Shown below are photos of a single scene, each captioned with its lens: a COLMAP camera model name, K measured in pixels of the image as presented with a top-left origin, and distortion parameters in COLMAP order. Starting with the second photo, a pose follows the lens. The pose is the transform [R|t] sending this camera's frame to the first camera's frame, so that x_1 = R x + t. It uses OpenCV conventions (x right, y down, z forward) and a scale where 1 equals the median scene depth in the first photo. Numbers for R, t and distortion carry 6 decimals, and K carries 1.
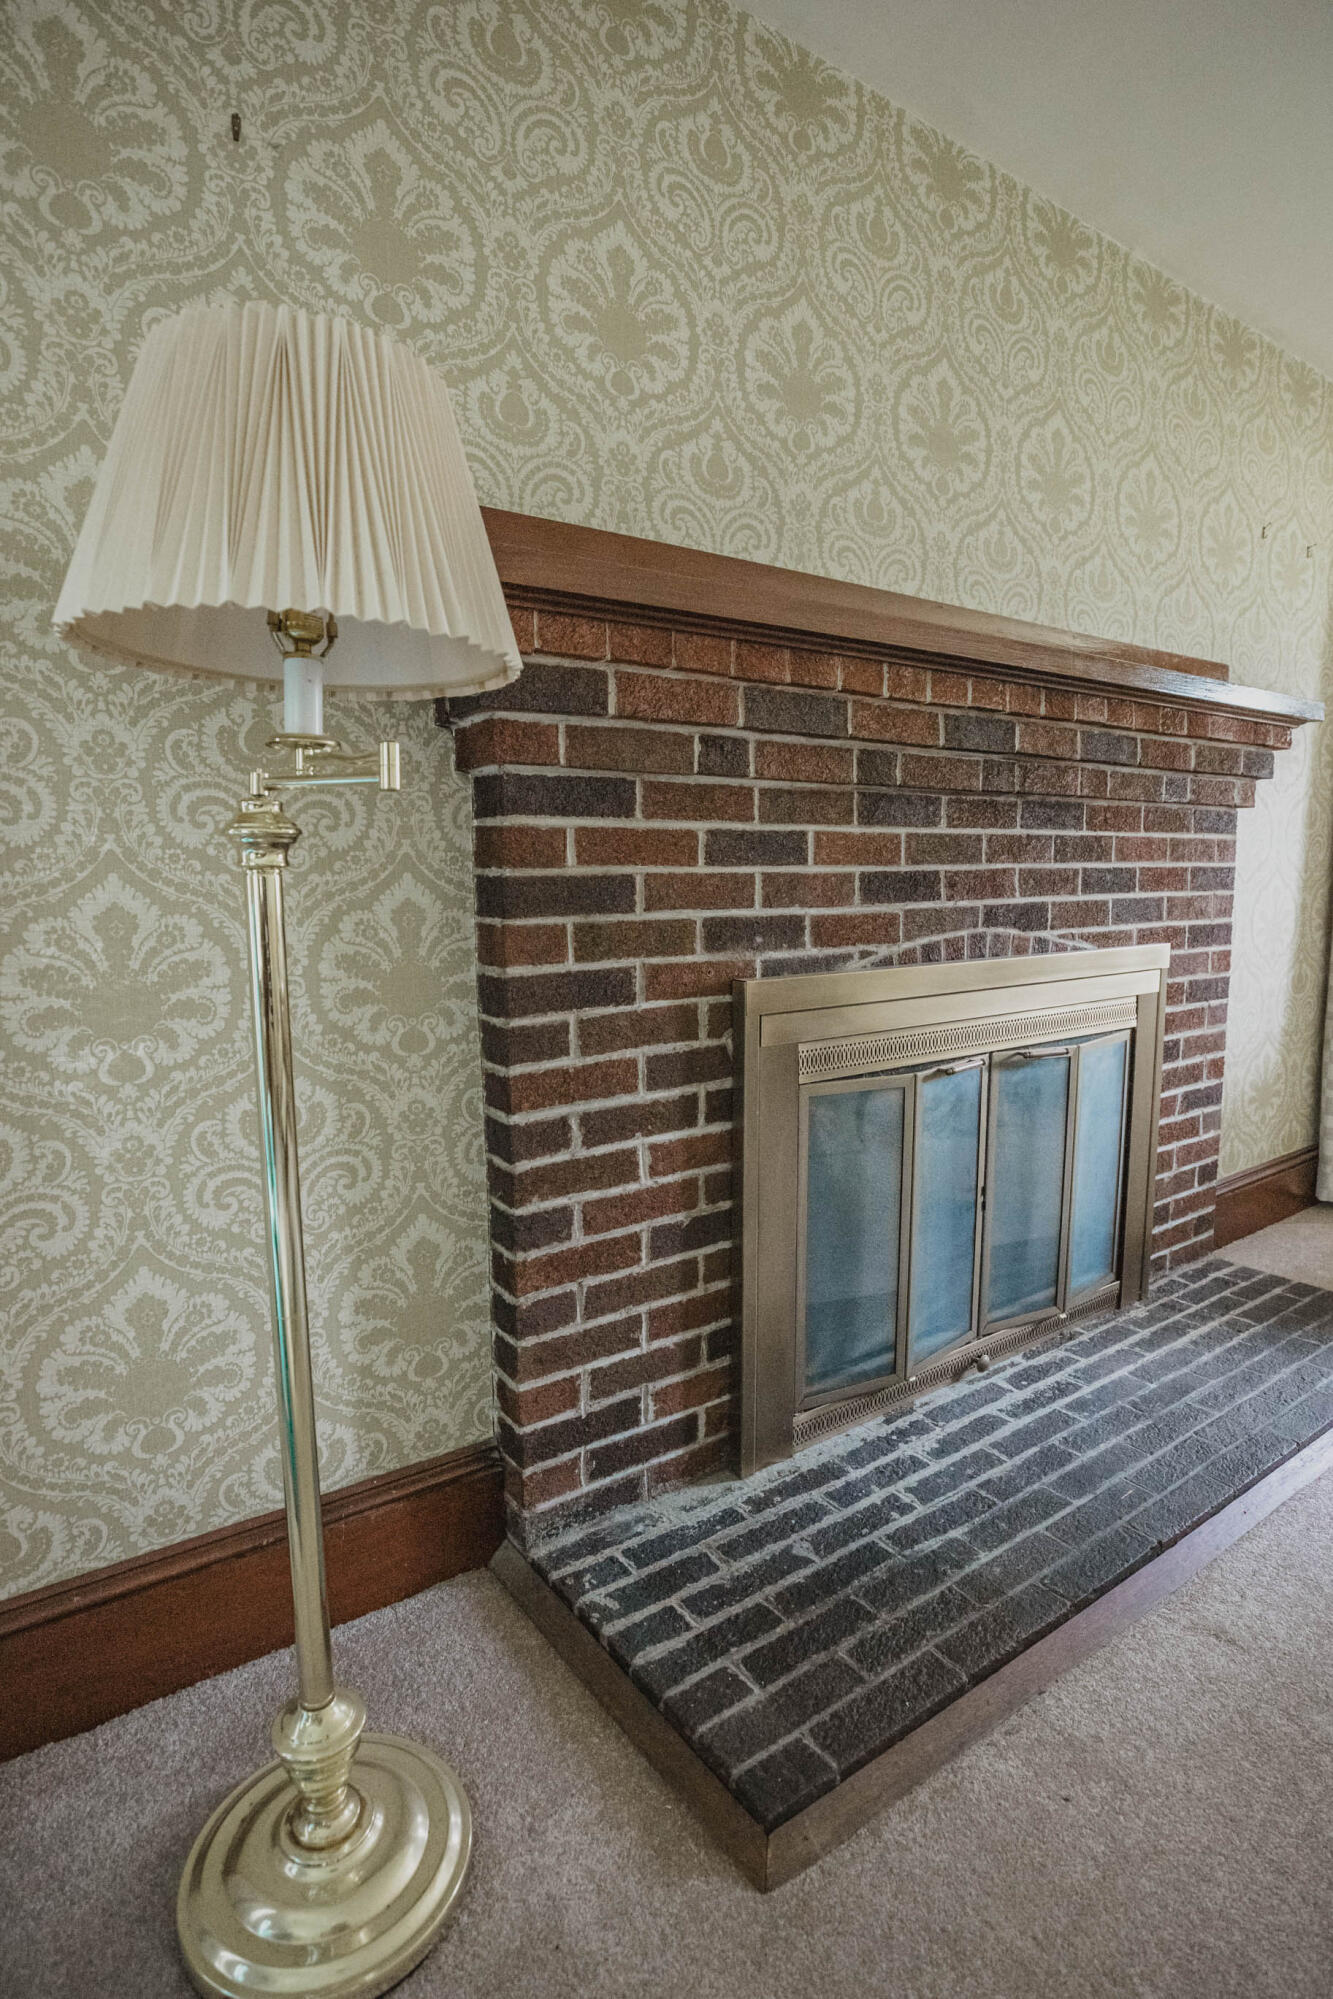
lens RADIAL K [[1033.7, 0, 666.5], [0, 1033.7, 999.5], [0, 0, 1]] dist [-0.045120, 0.022358]
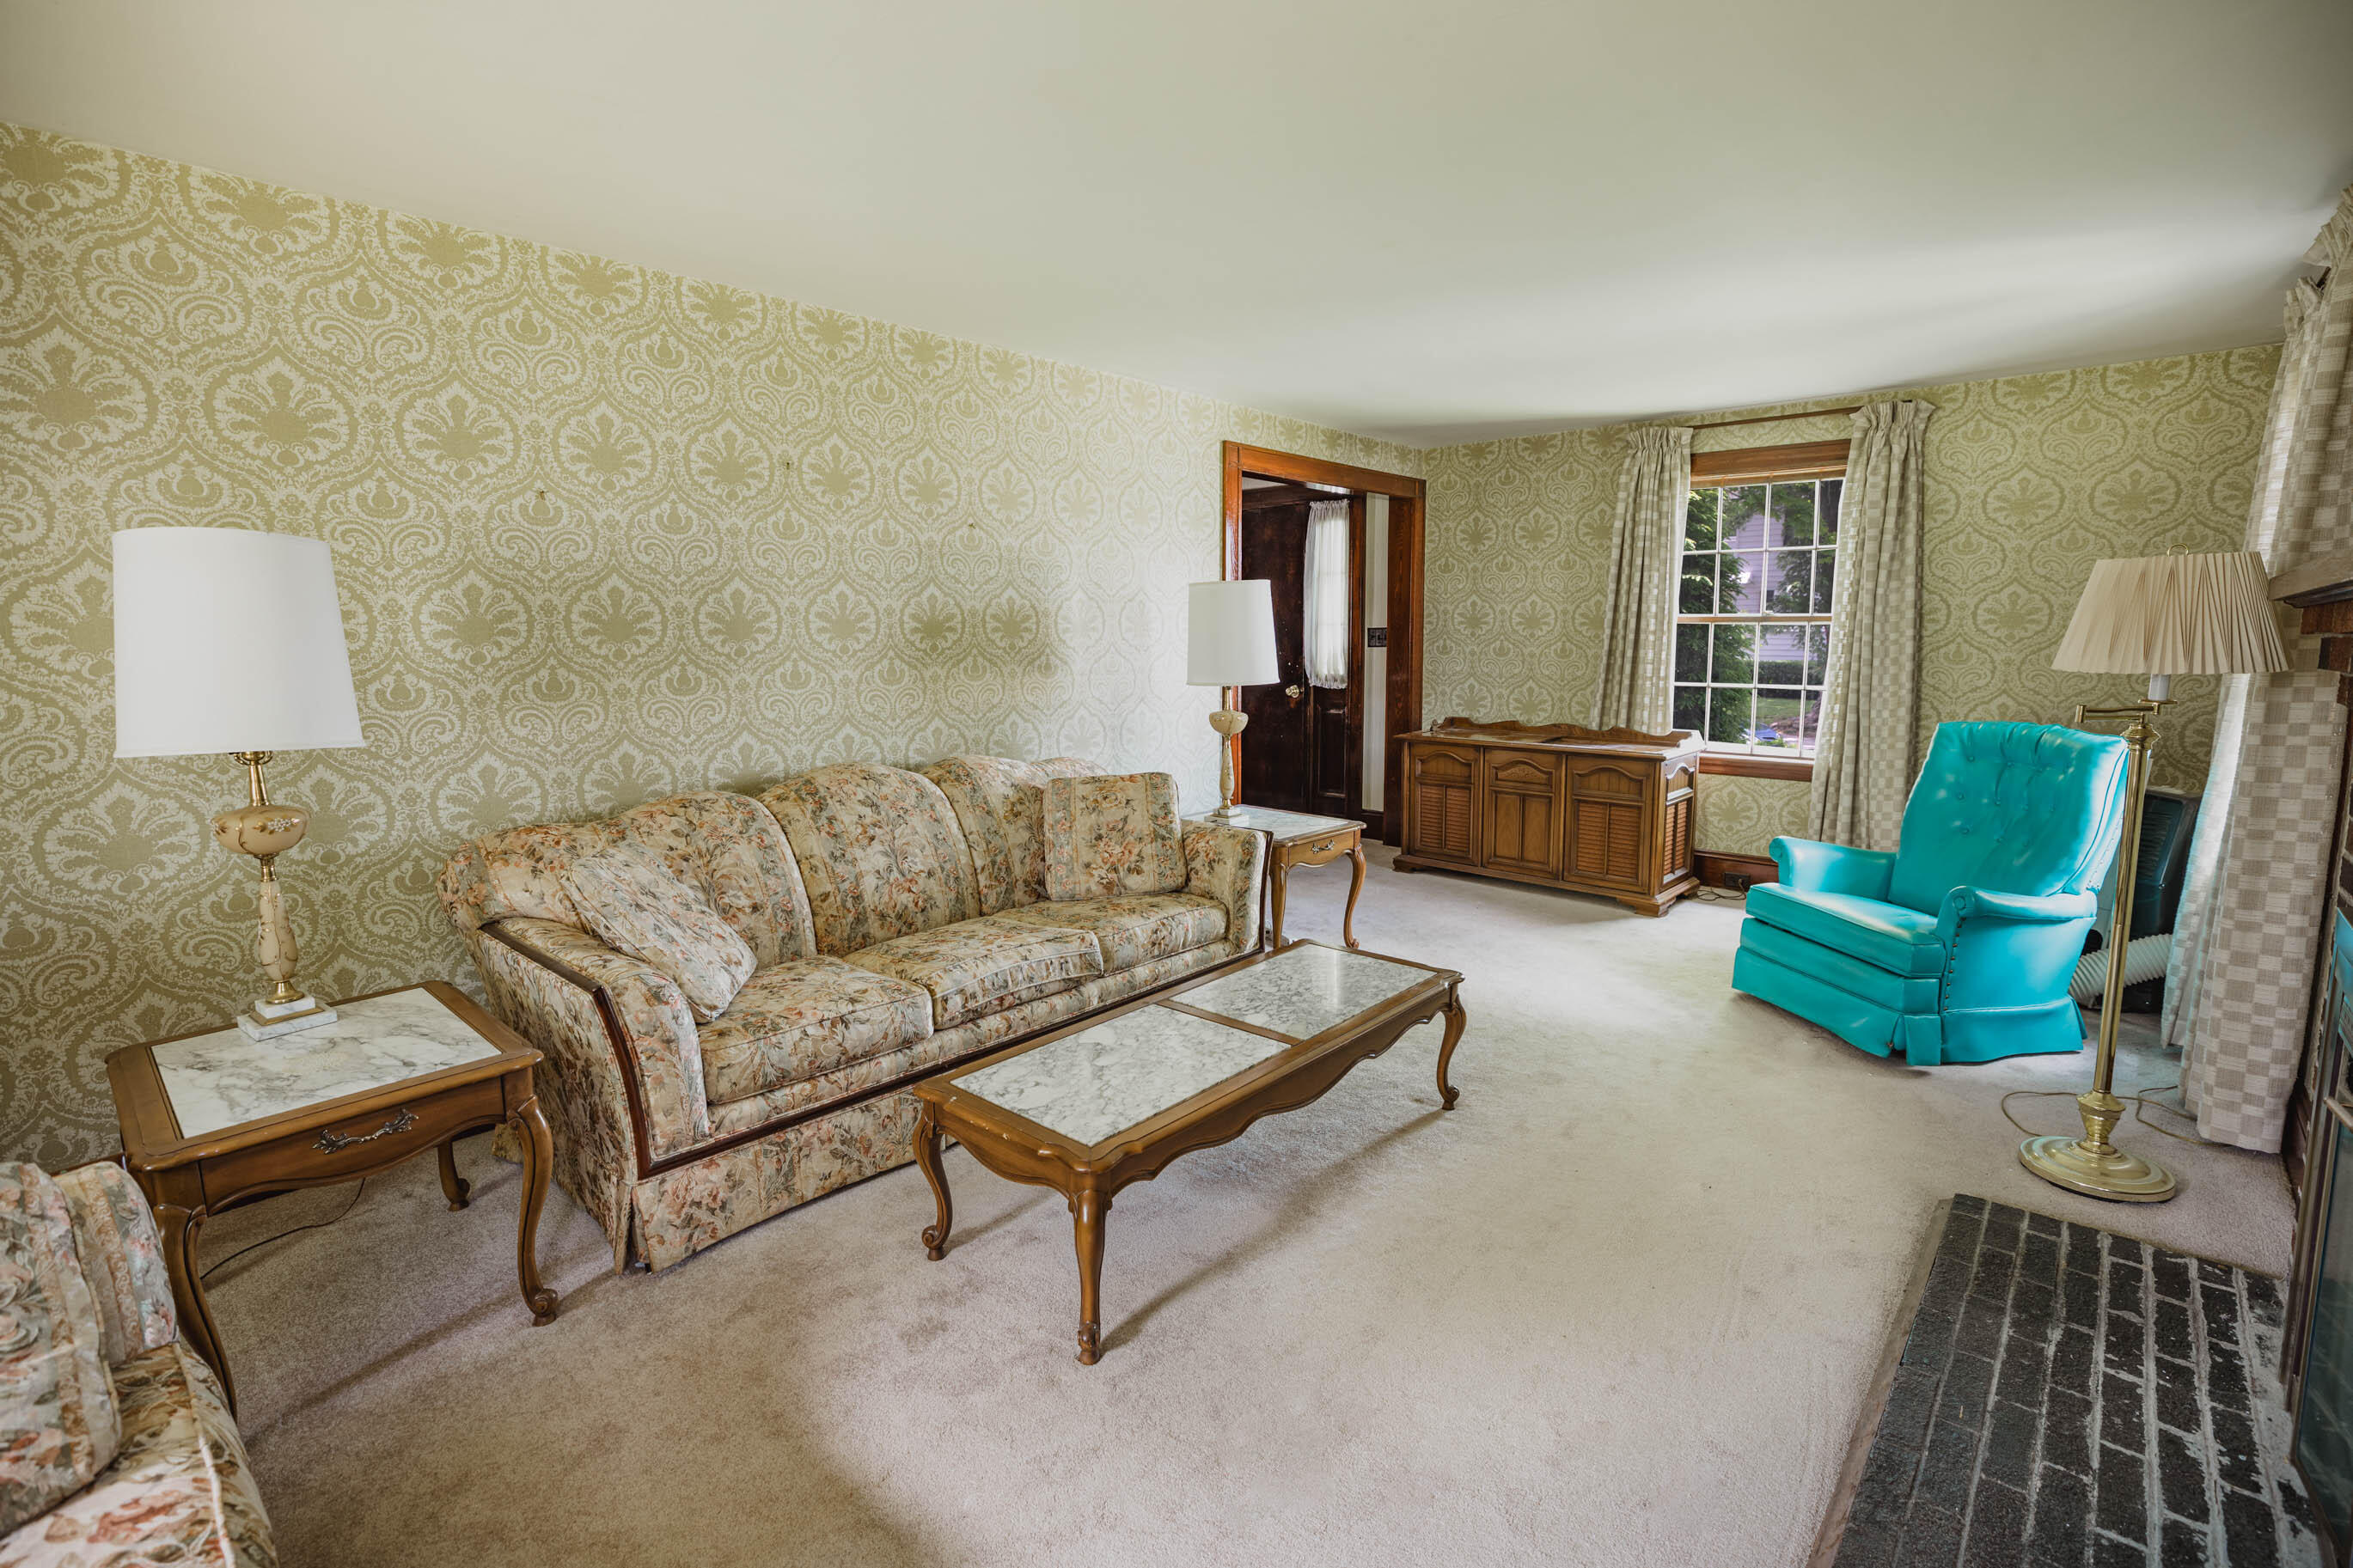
lens RADIAL K [[1069.7, 0, 1176.5], [0, 1069.7, 784.0], [0, 0, 1]] dist [-0.042819, 0.013857]
pose [[-0.976035, 0.045207, -0.212868, 1.421056], [-0.013635, 0.963557, 0.267154, -0.394930], [0.217187, 0.263654, -0.939849, 1.646469]]
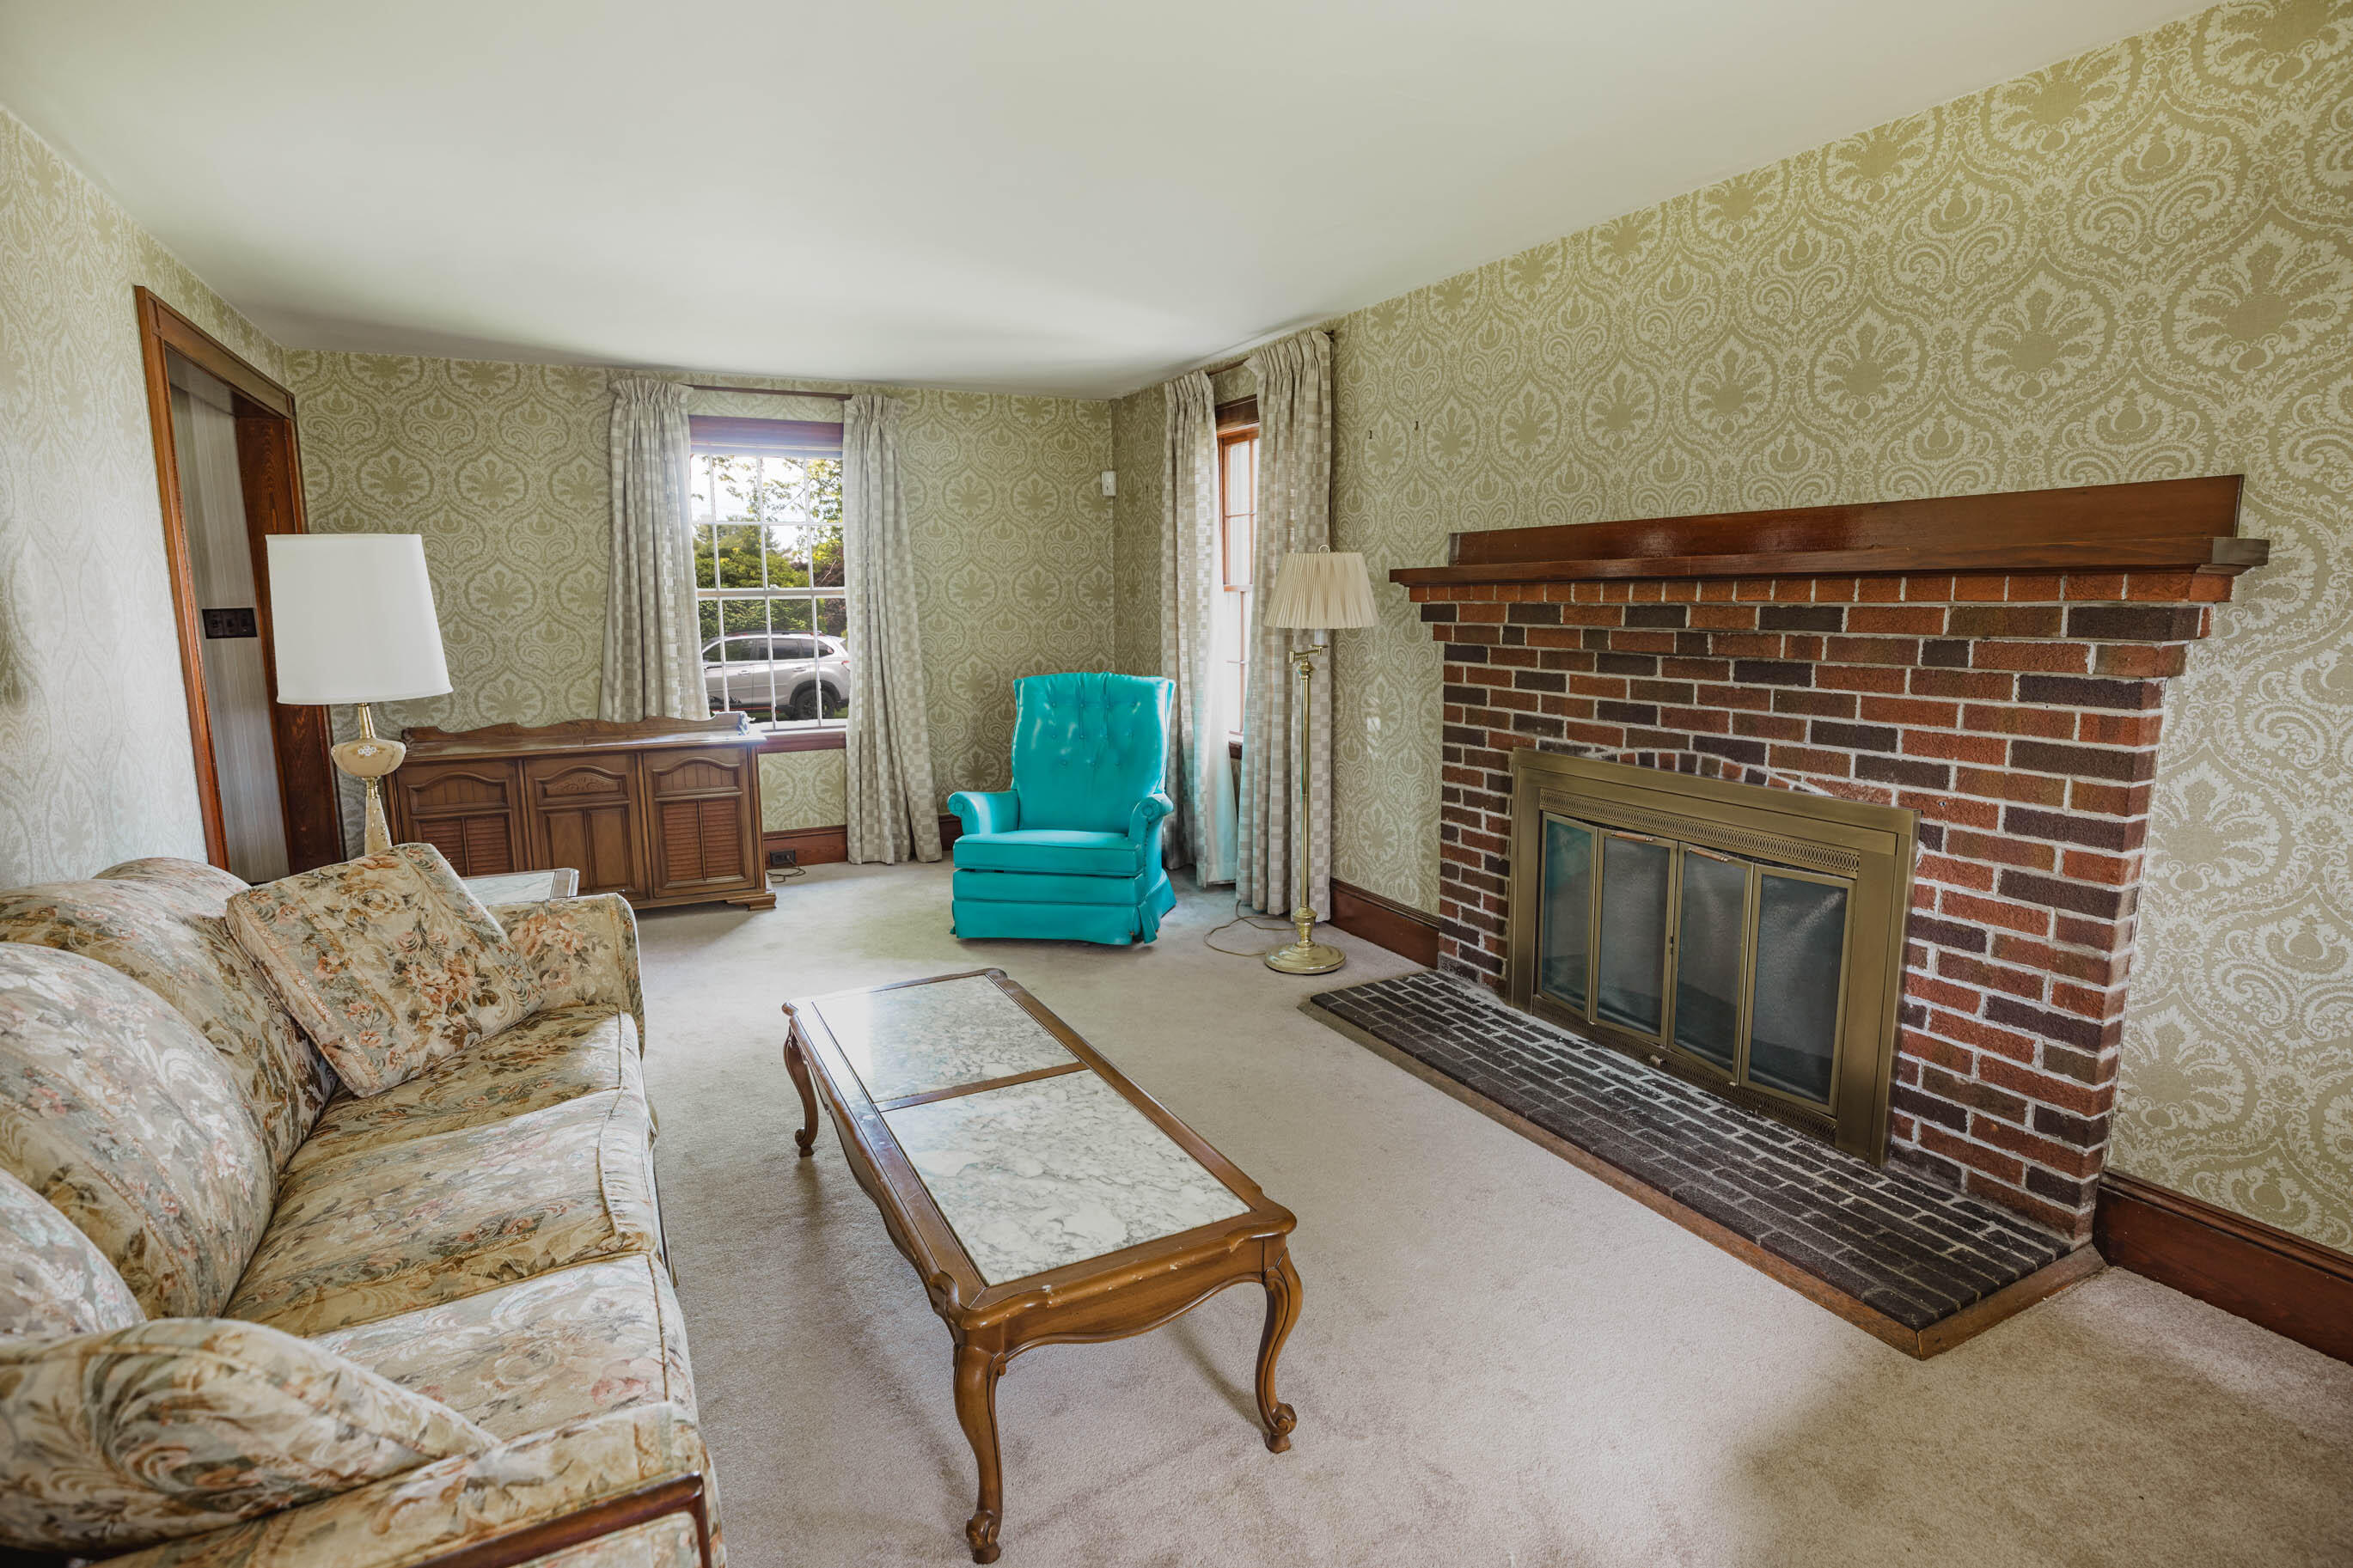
lens RADIAL K [[1169.1, 0, 1176.5], [0, 1169.1, 784.0], [0, 0, 1]] dist [-0.026331, 0.000969]
pose [[-0.142217, 0.167686, -0.975529, 2.309885], [-0.117195, 0.975761, 0.184811, -0.279300], [0.982873, 0.140610, -0.119118, 0.615120]]
